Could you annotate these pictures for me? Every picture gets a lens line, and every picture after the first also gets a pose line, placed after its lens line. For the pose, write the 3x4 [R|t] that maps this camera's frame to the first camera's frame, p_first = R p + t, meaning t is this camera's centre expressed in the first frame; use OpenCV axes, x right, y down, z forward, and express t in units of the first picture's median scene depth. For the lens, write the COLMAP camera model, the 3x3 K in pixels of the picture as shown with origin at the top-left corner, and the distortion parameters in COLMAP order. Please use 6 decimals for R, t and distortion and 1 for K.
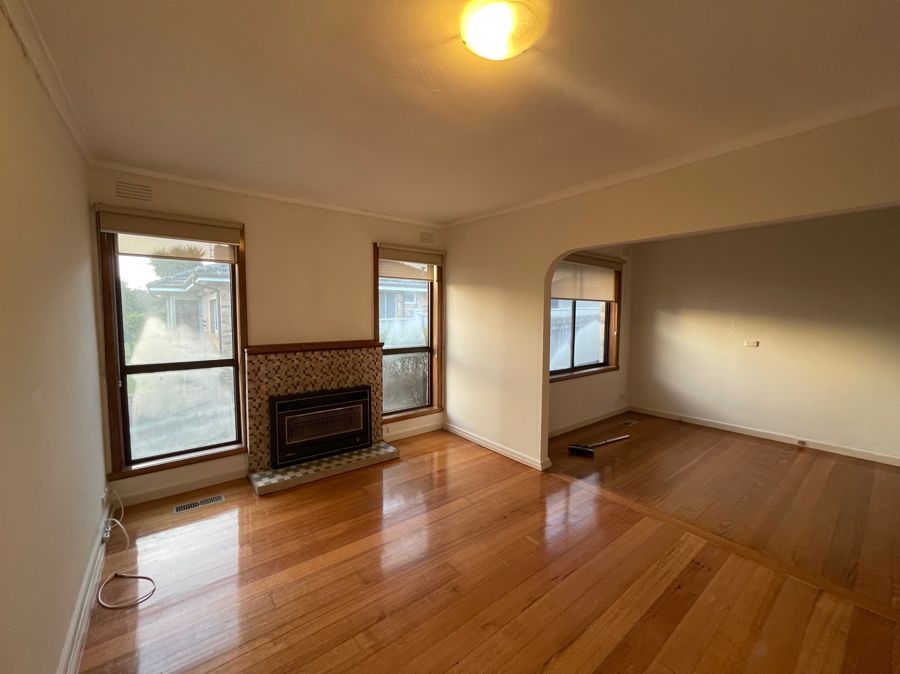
lens RADIAL K [[368.4, 0, 448.6], [0, 368.4, 334.2], [0, 0, 1]] dist [0.001746, -0.000311]
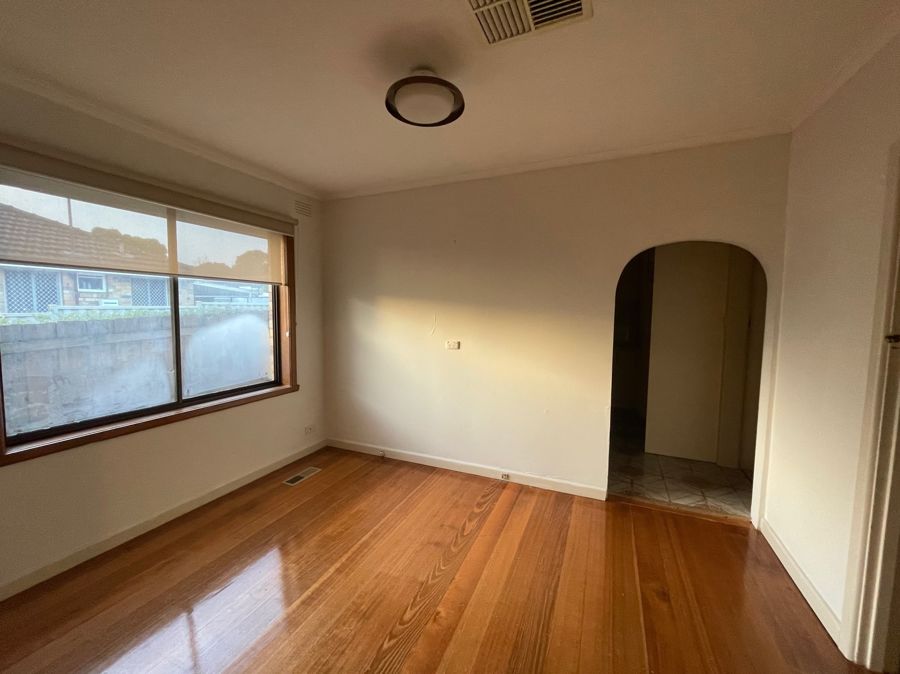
lens RADIAL K [[368.4, 0, 449.8], [0, 368.4, 332.3], [0, 0, 1]] dist [0.001746, -0.000311]
pose [[0.886985, -0.026382, 0.461044, 0.424522], [0.023492, 0.999652, 0.012007, -0.007242], [-0.461200, 0.000180, 0.887296, 0.317844]]
